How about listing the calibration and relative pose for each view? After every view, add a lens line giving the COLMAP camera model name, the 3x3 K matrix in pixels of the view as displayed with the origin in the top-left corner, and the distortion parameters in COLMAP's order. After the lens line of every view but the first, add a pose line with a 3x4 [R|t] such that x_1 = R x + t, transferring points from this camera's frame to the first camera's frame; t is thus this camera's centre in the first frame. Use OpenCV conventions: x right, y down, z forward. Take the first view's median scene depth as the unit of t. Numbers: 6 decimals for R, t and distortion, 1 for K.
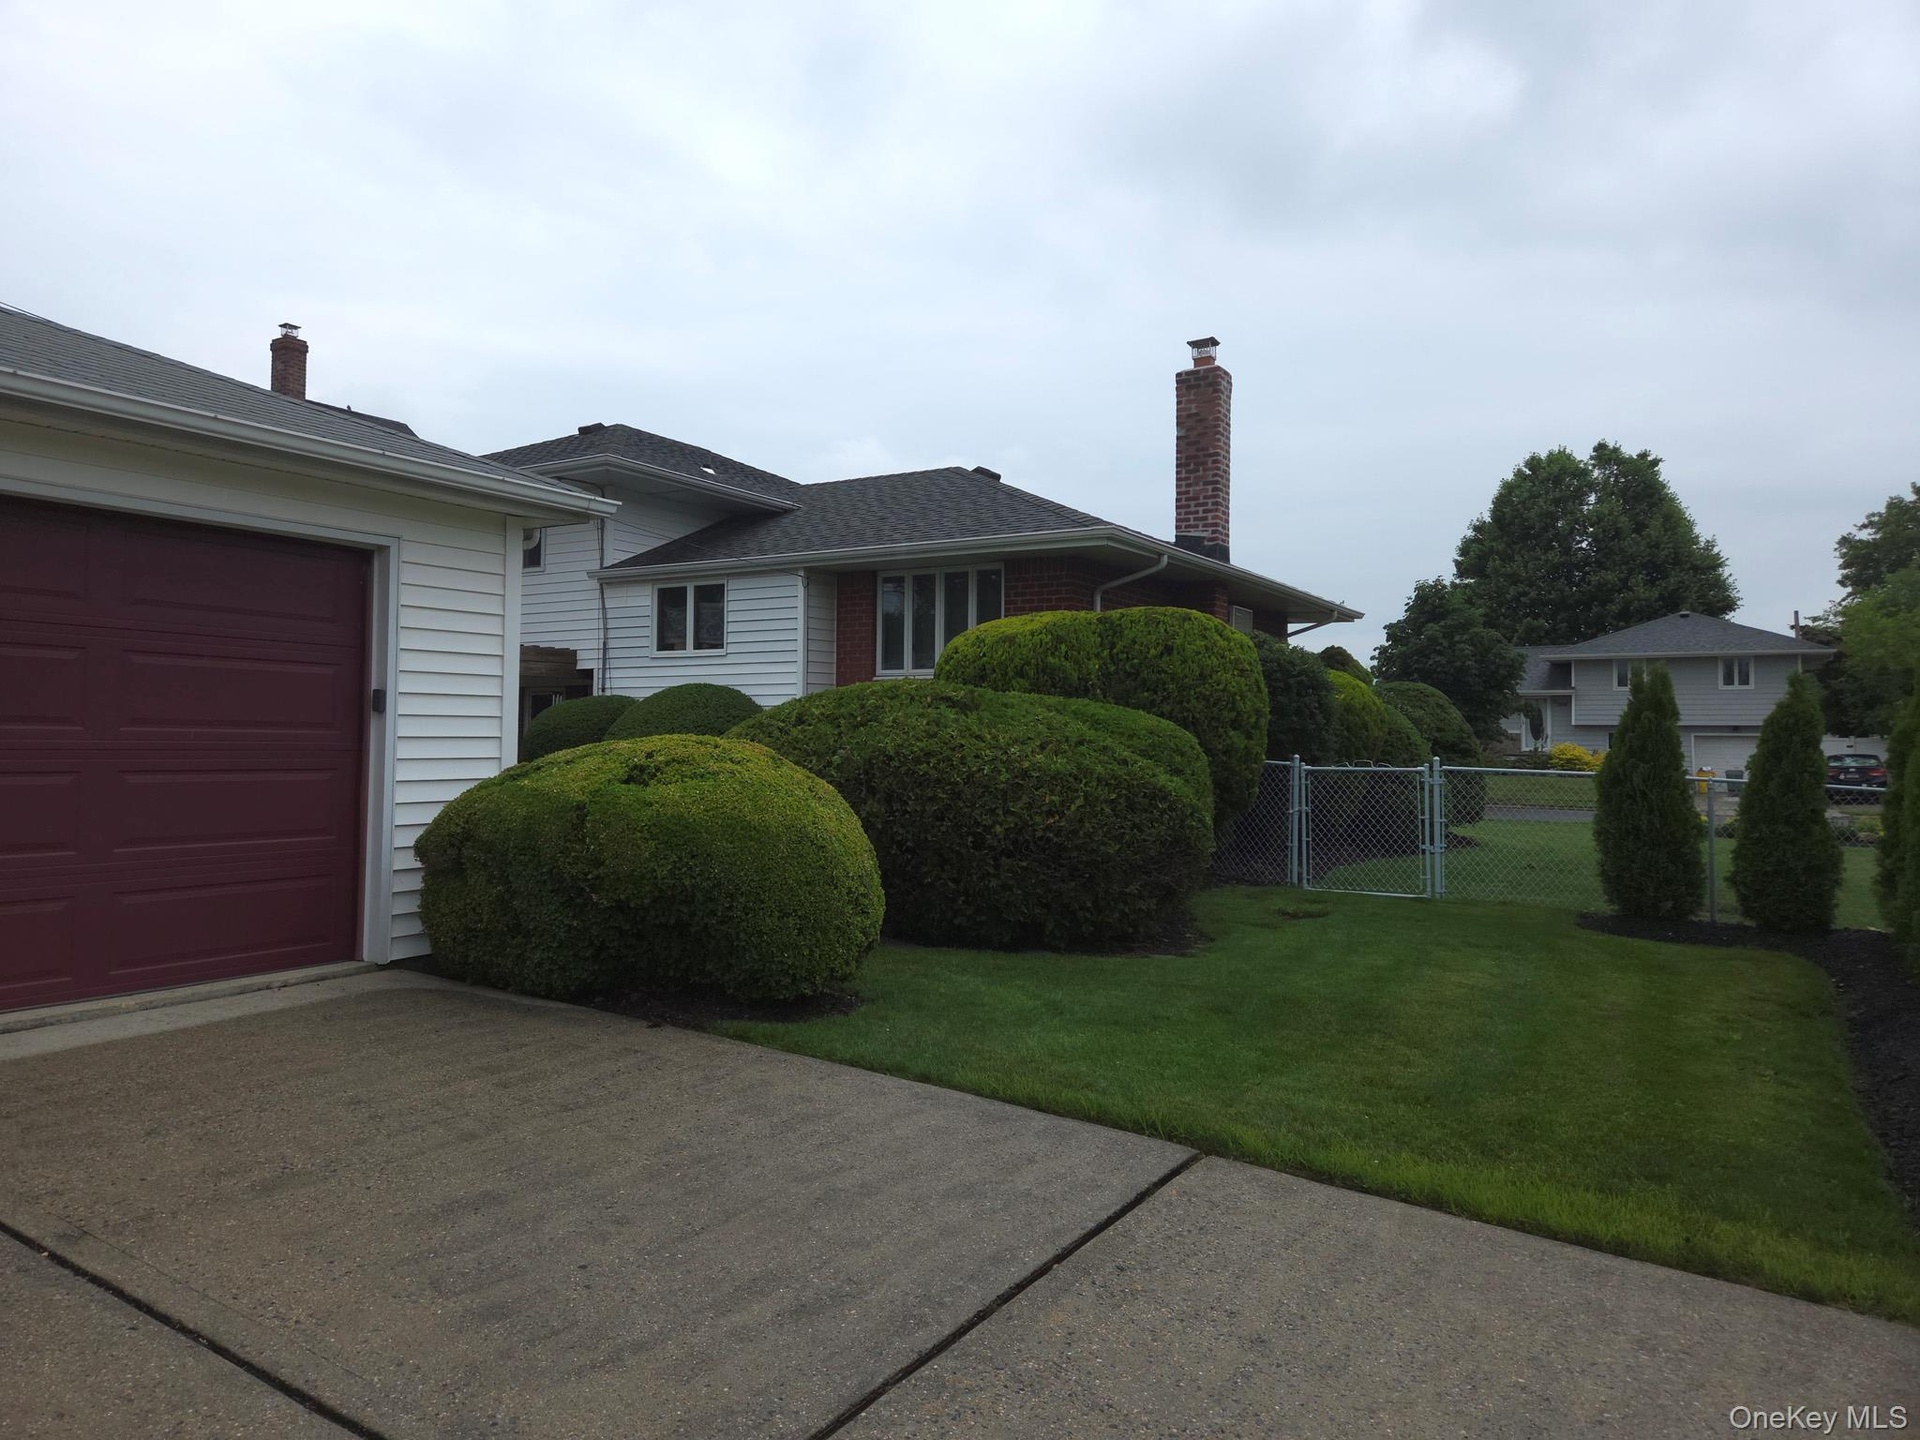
lens RADIAL K [[1250.4, 0, 952.3], [0, 1250.4, 704.2], [0, 0, 1]] dist [0.006726, -0.007213]
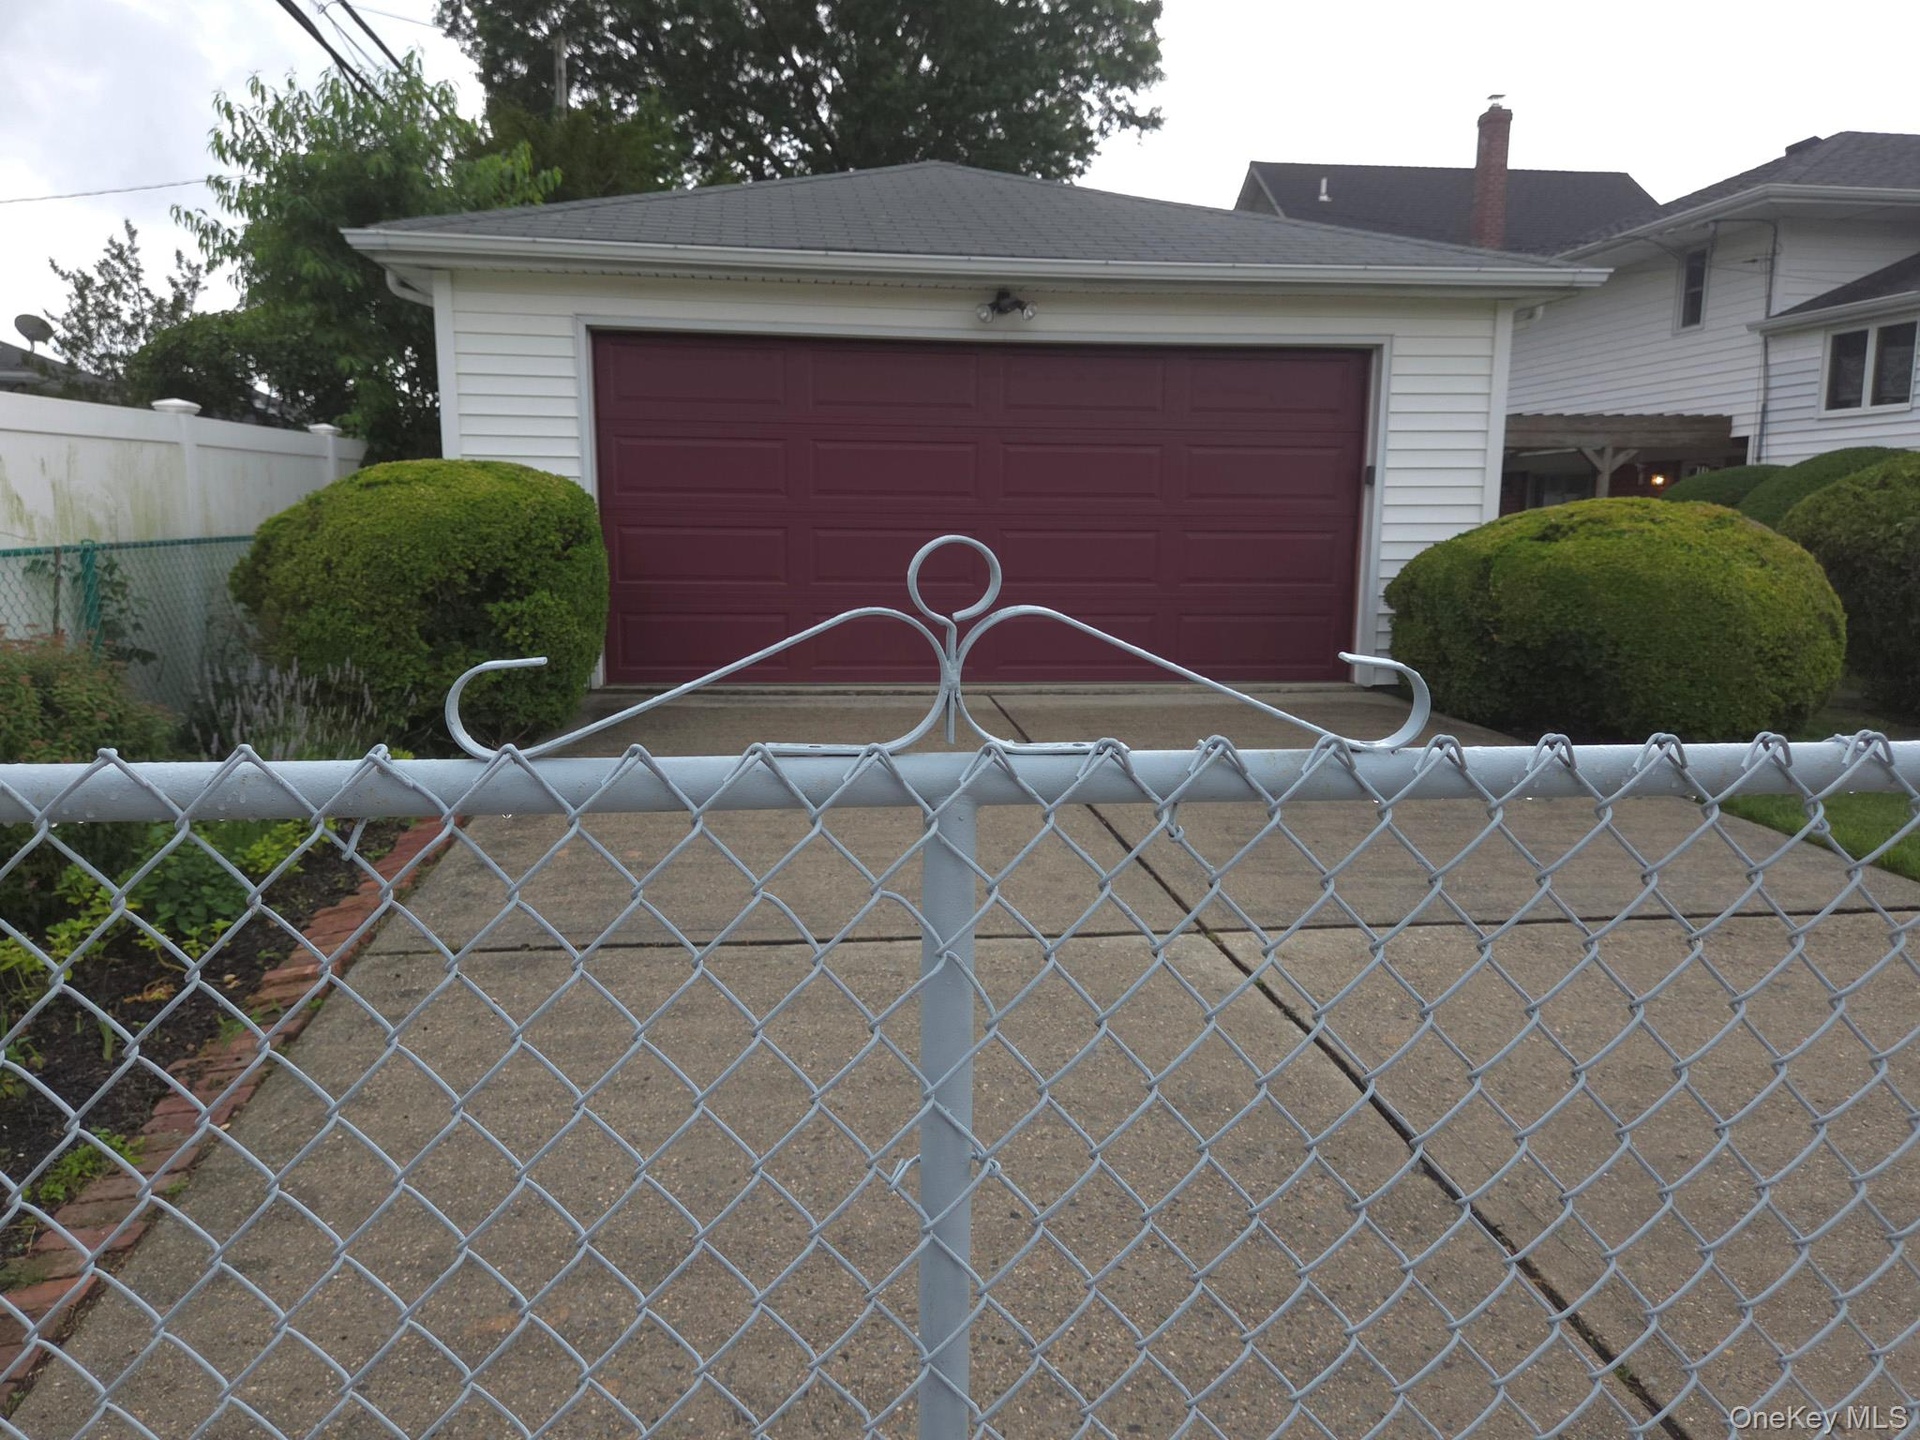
lens RADIAL K [[1250.4, 0, 959.6], [0, 1250.4, 711.5], [0, 0, 1]] dist [0.006726, -0.007213]
pose [[0.640110, 0.106544, -0.760859, 0.128602], [0.030099, 0.986100, 0.163406, 0.006880], [0.767693, -0.127499, 0.628006, -0.058933]]
